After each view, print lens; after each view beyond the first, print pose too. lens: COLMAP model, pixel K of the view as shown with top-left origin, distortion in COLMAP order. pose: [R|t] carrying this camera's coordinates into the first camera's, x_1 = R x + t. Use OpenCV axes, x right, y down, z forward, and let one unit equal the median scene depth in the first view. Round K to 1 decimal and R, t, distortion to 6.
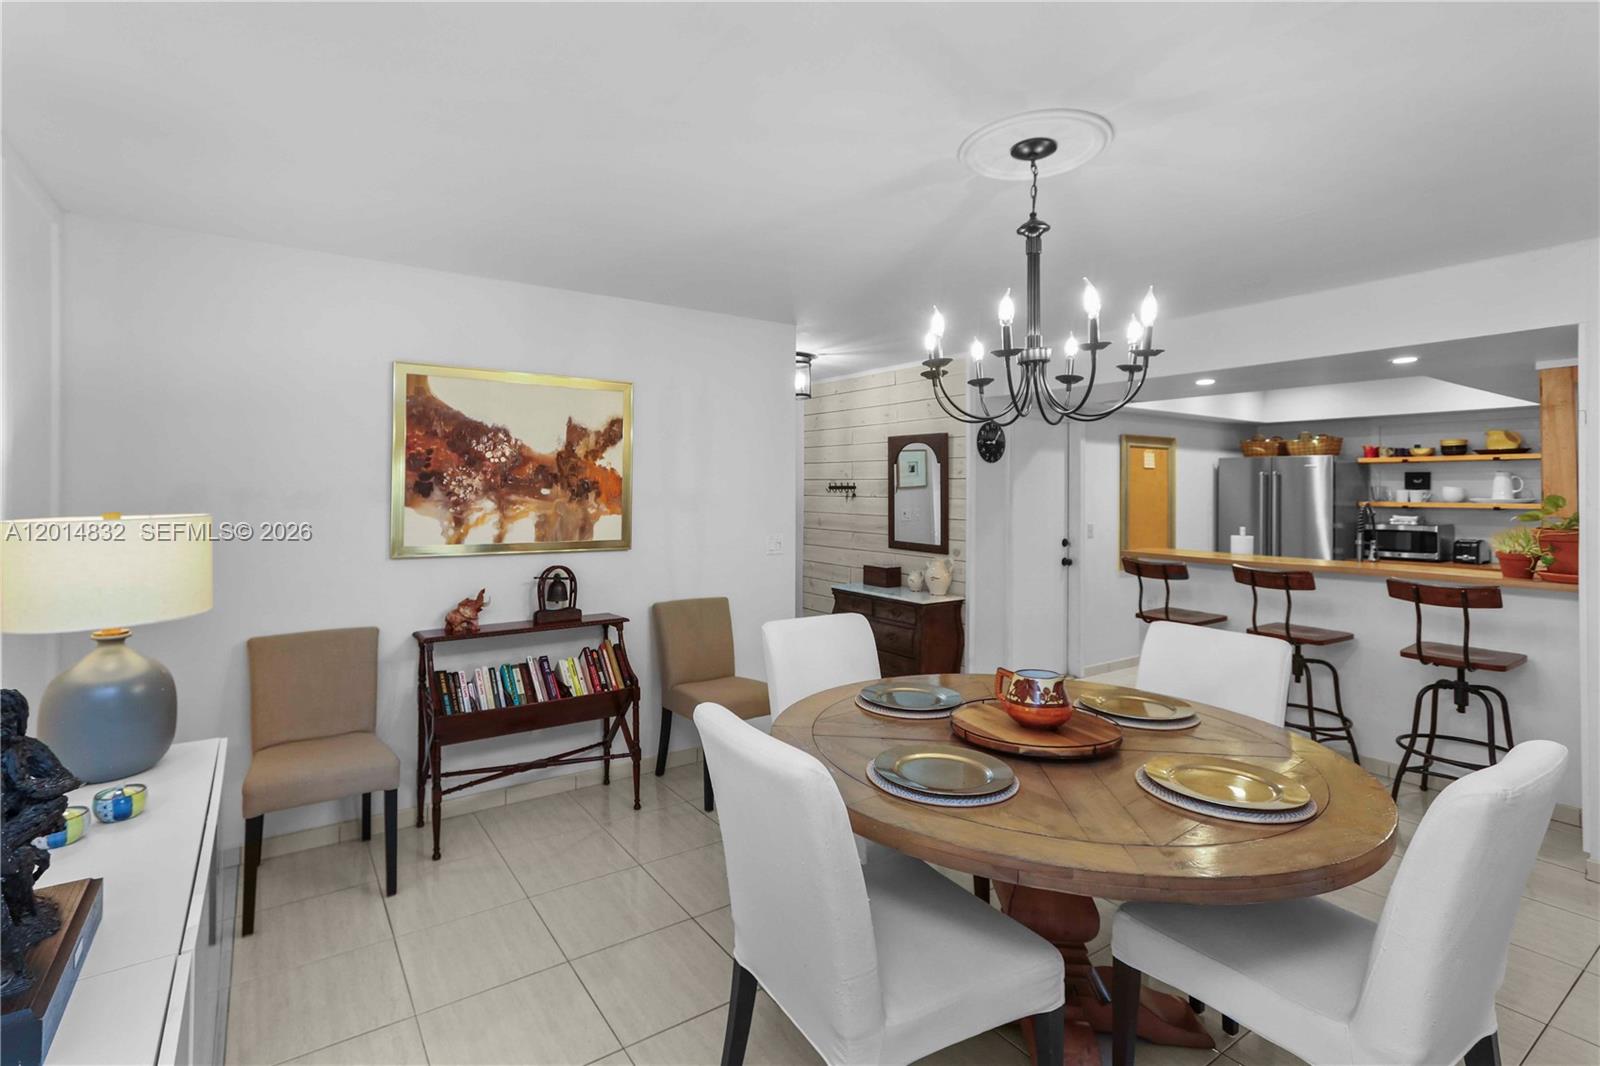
lens RADIAL K [[732.4, 0, 754.4], [0, 732.4, 487.6], [0, 0, 1]] dist [0.001647, 0.000249]
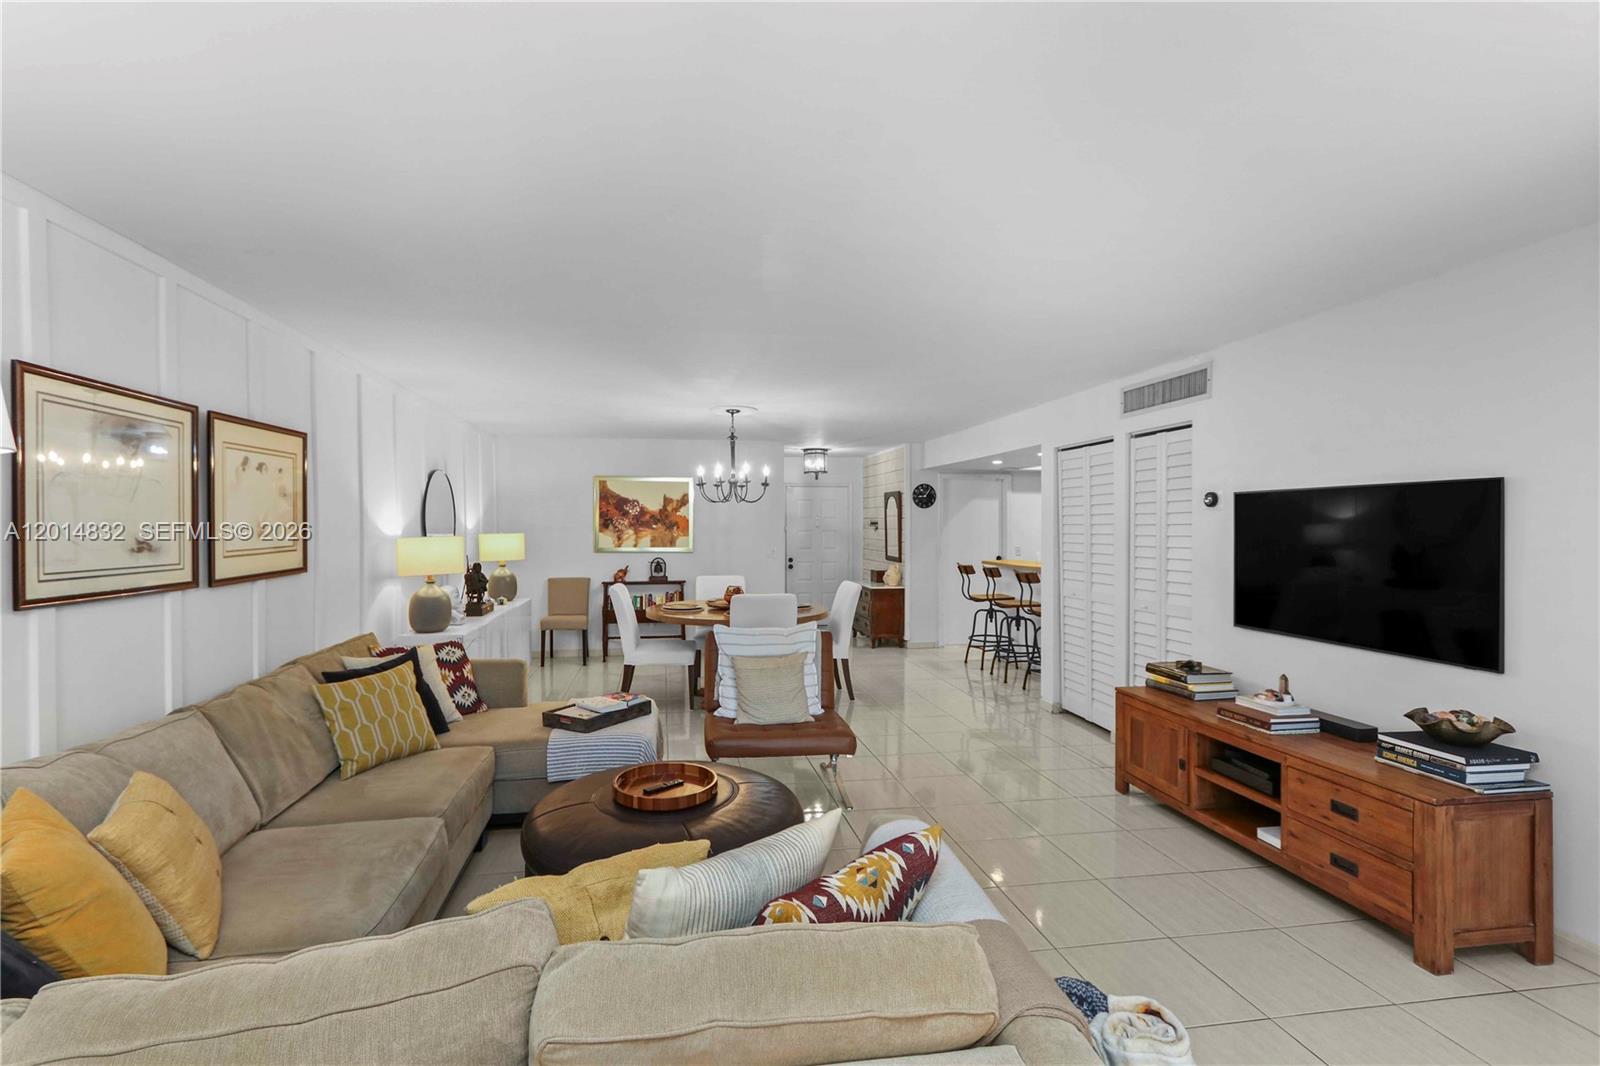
lens RADIAL K [[758.4, 0, 800.0], [0, 758.4, 533.0], [0, 0, 1]] dist [0.000167, 0.000043]
pose [[0.917816, -0.004395, -0.396981, 0.853526], [0.006664, 0.999968, 0.004337, 0.015183], [0.396949, -0.006626, 0.917817, -0.809218]]
